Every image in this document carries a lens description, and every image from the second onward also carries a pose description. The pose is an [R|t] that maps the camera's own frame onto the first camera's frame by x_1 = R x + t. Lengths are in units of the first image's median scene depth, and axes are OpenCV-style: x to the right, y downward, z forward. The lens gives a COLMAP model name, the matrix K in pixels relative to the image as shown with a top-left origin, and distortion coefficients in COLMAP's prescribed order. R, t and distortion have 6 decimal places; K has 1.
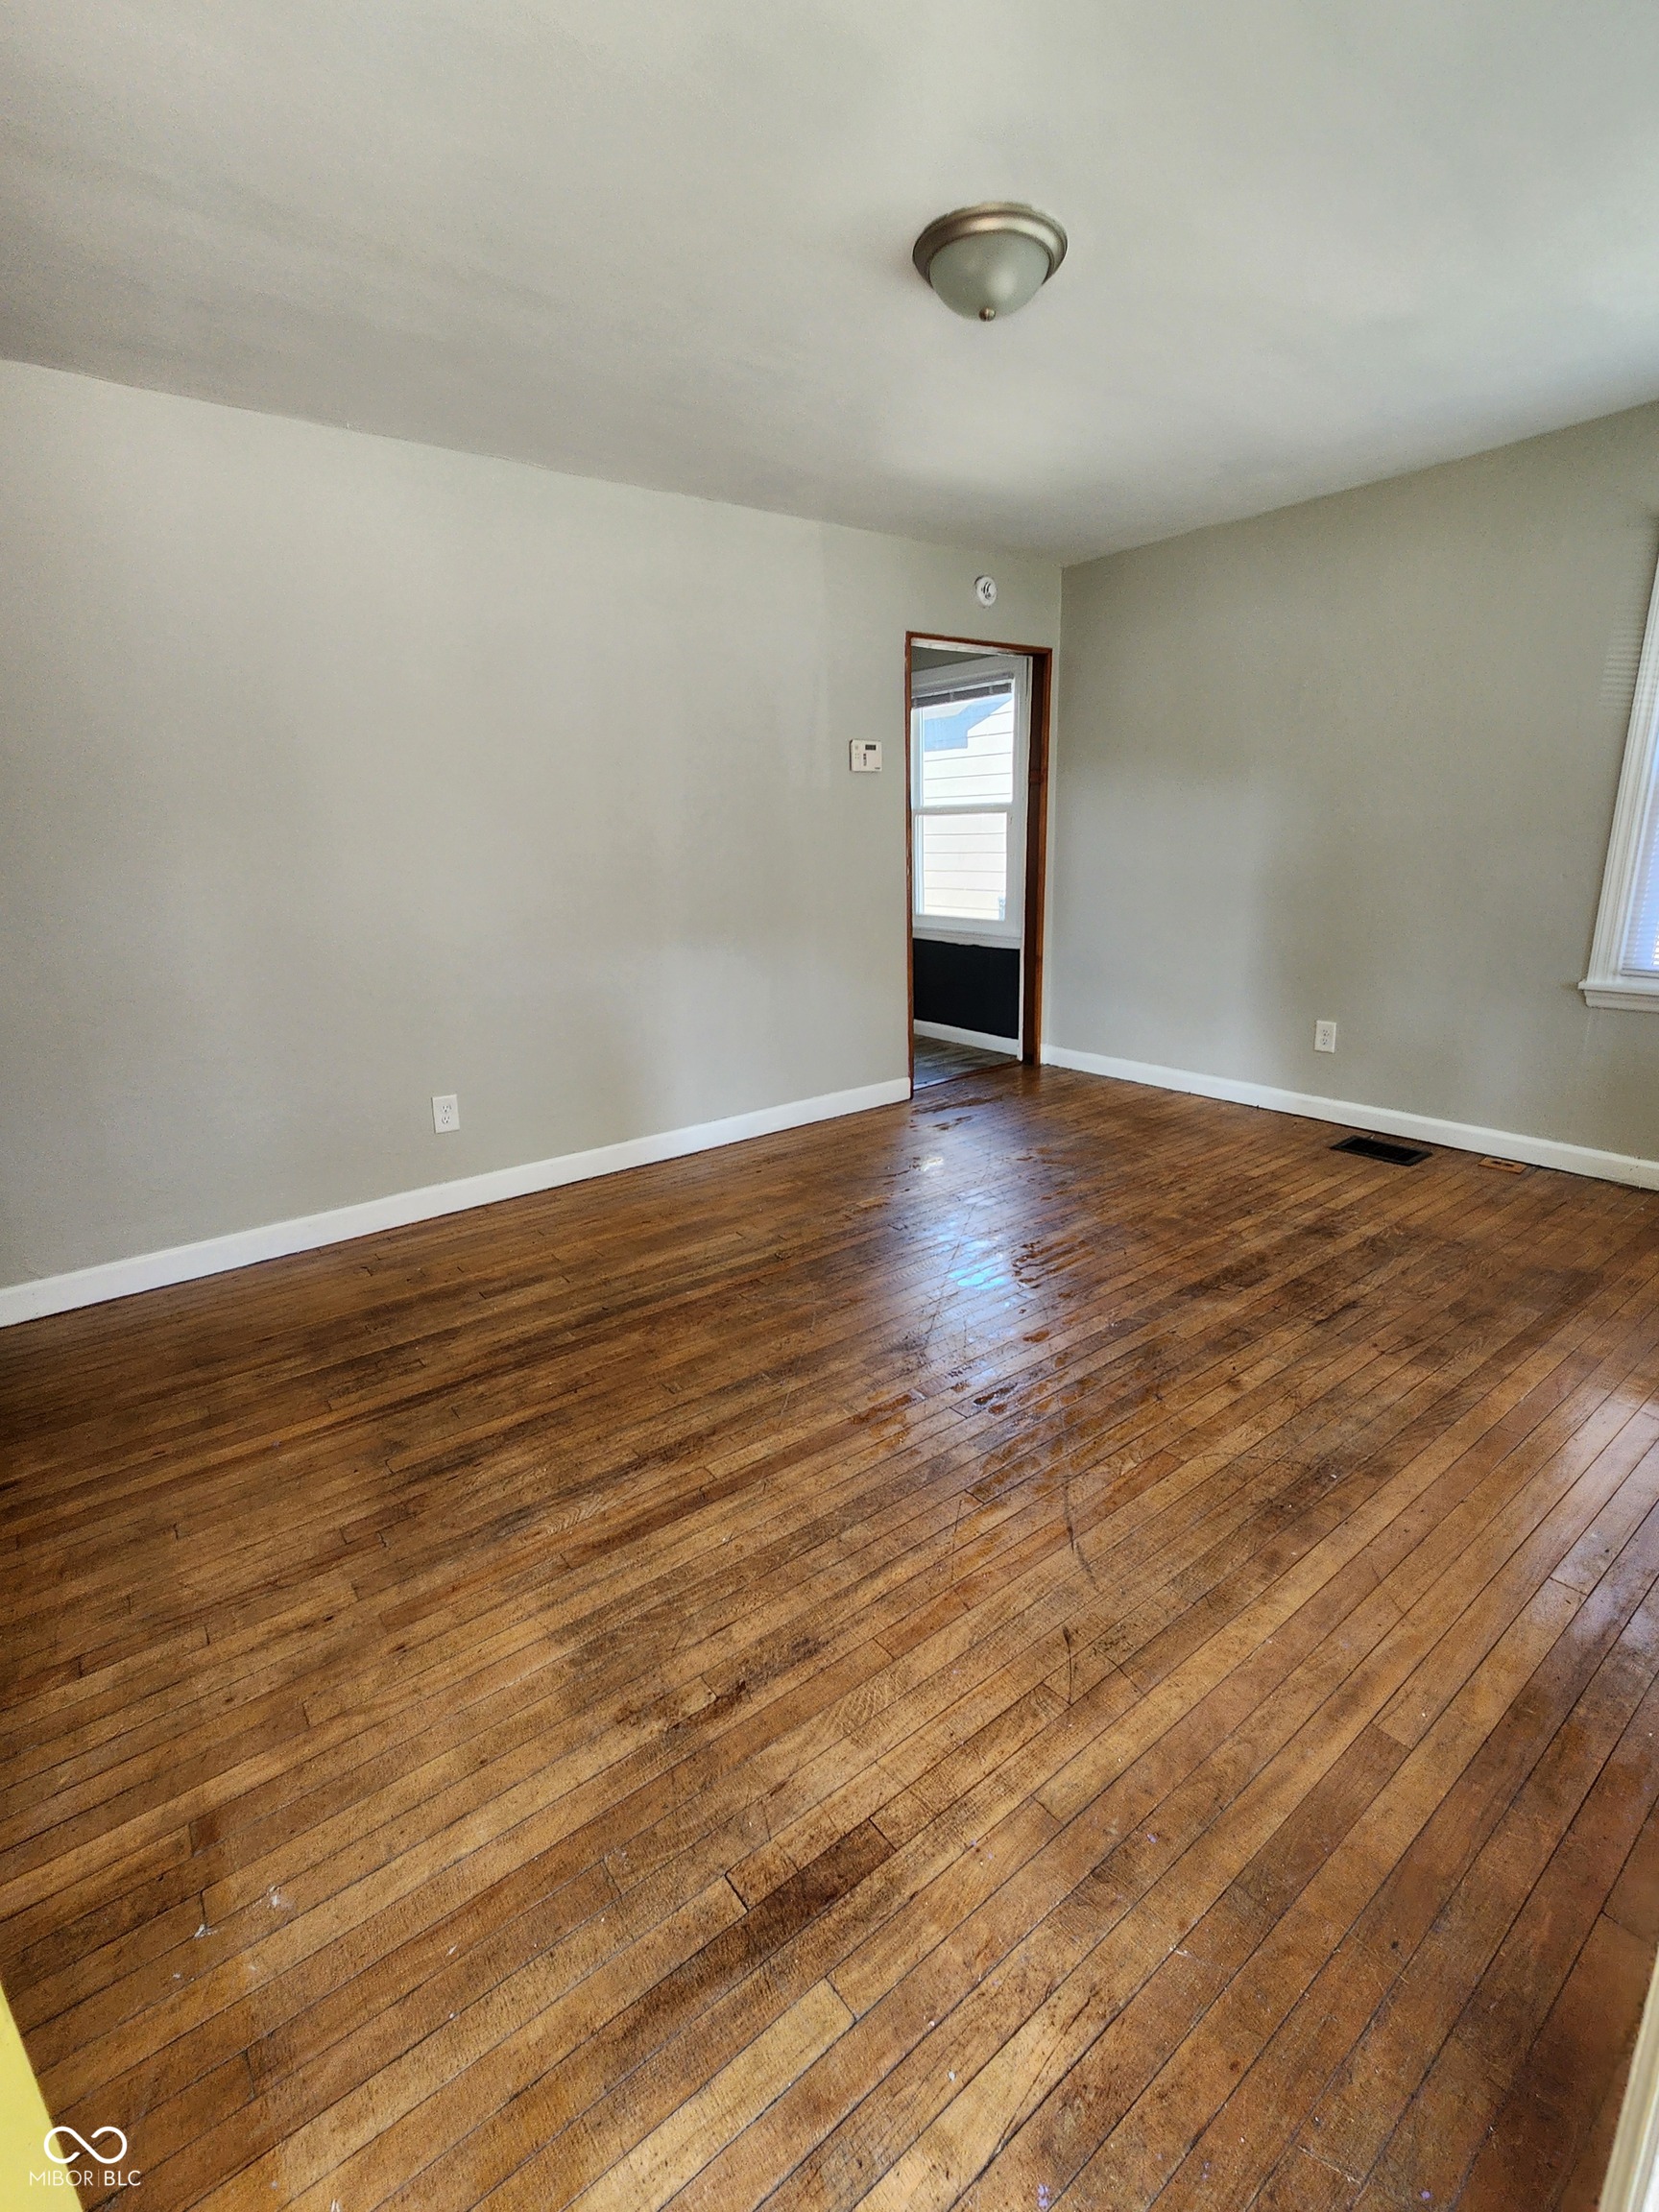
lens RADIAL K [[984.4, 0, 854.6], [0, 984.4, 1109.6], [0, 0, 1]] dist [-0.000522, 0.001408]
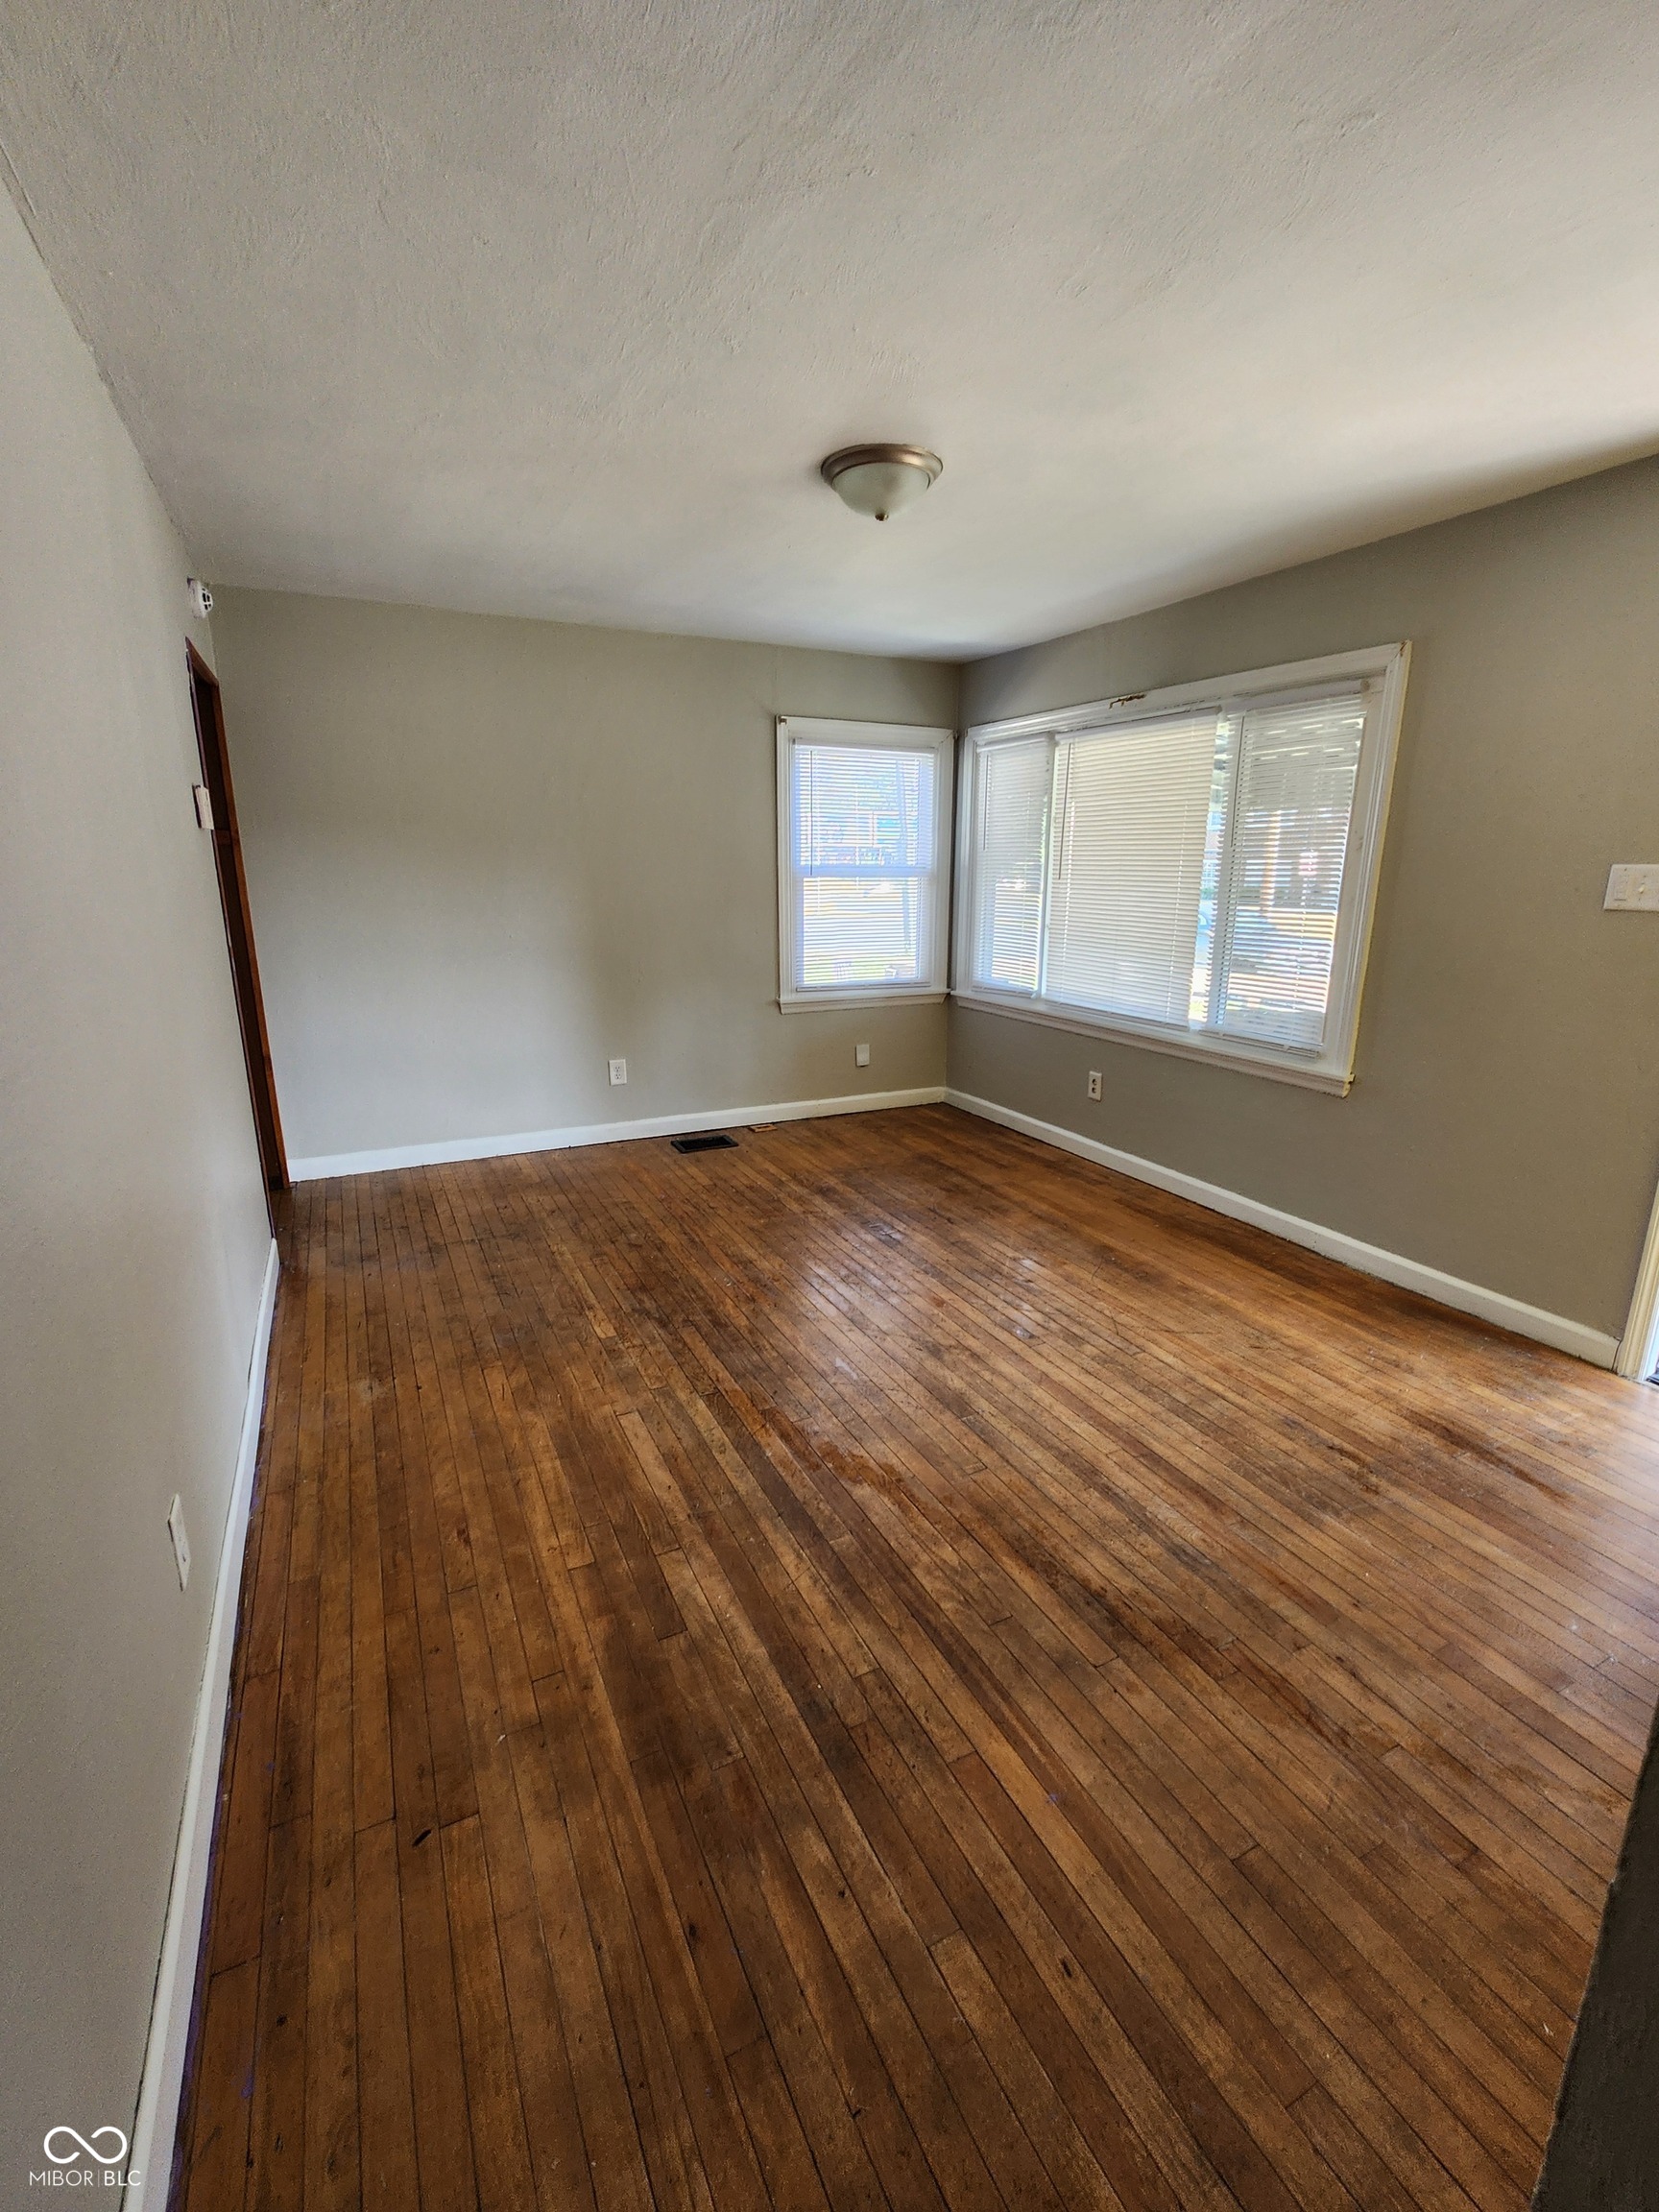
lens RADIAL K [[984.4, 0, 863.7], [0, 984.4, 1095.1], [0, 0, 1]] dist [-0.000522, 0.001408]
pose [[0.196572, -0.202924, 0.959261, -0.983473], [0.256959, 0.954816, 0.149327, -0.237800], [-0.946220, 0.217137, 0.239833, 0.696994]]
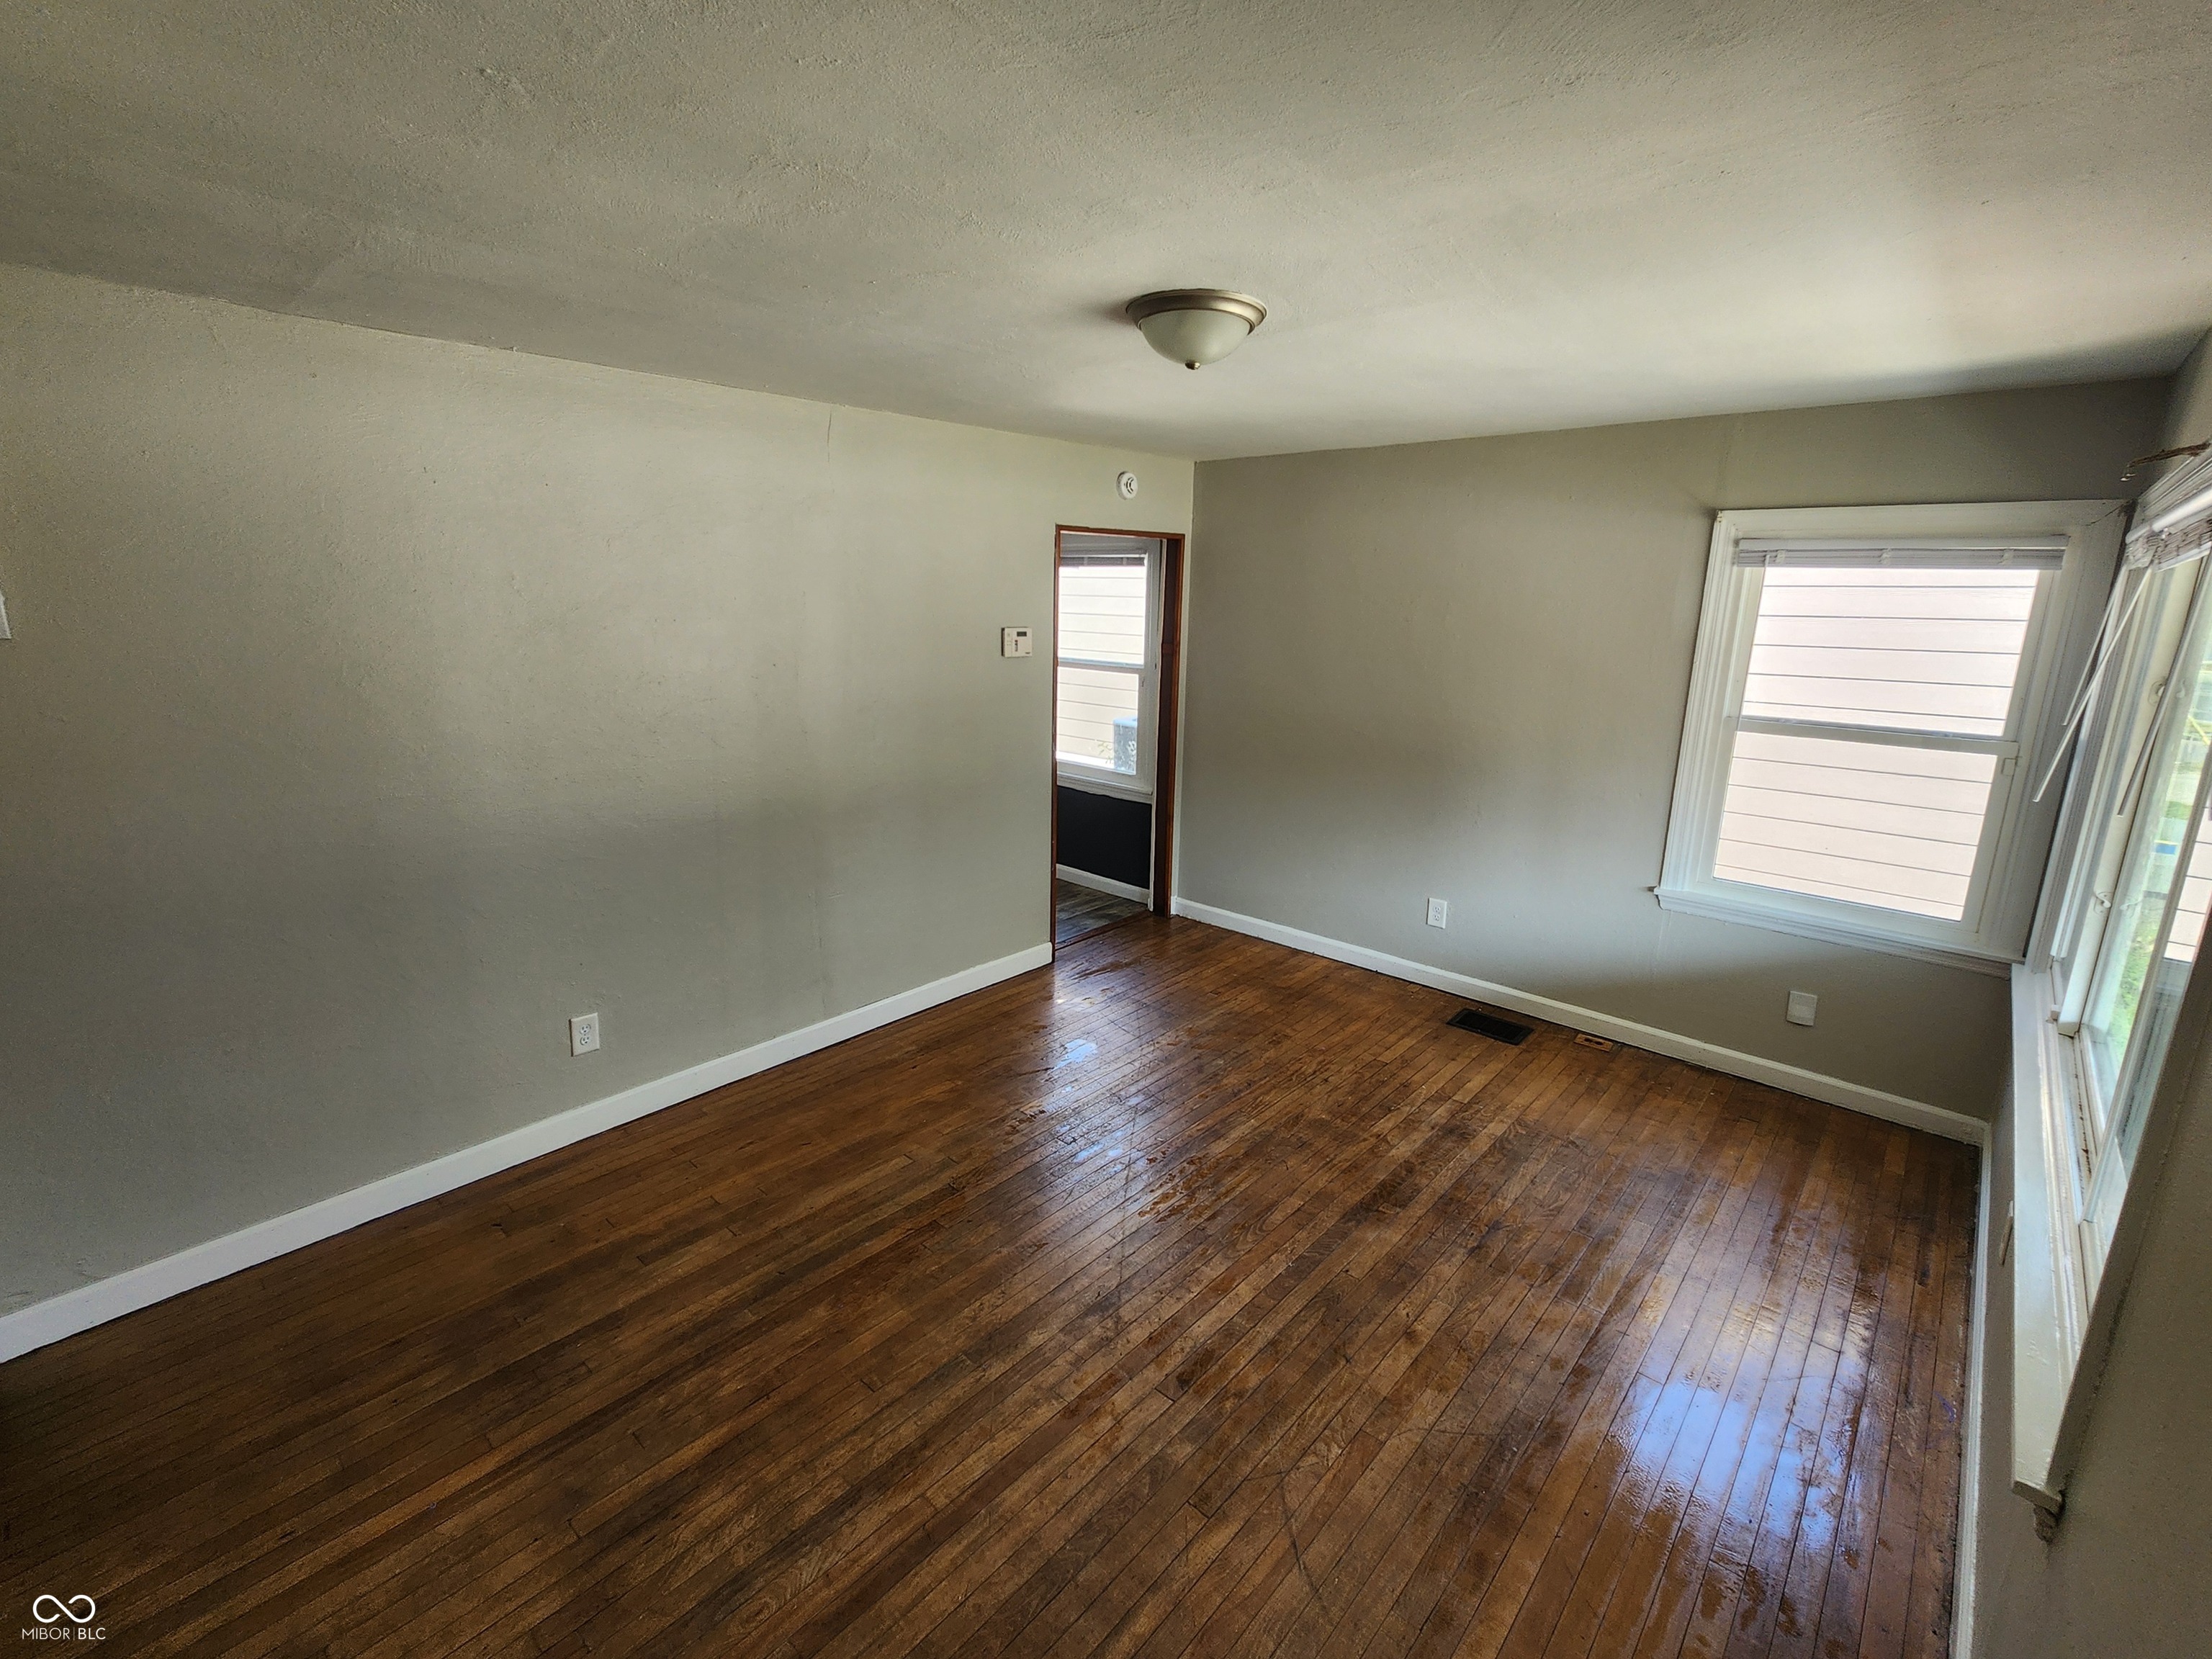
lens RADIAL K [[984.4, 0, 1107.0], [0, 984.4, 801.0], [0, 0, 1]] dist [-0.000522, 0.001408]
pose [[0.984992, 0.011557, 0.172214, -0.115899], [-0.000759, 0.998036, -0.062631, -0.206276], [-0.172600, 0.061560, 0.983066, -0.029802]]
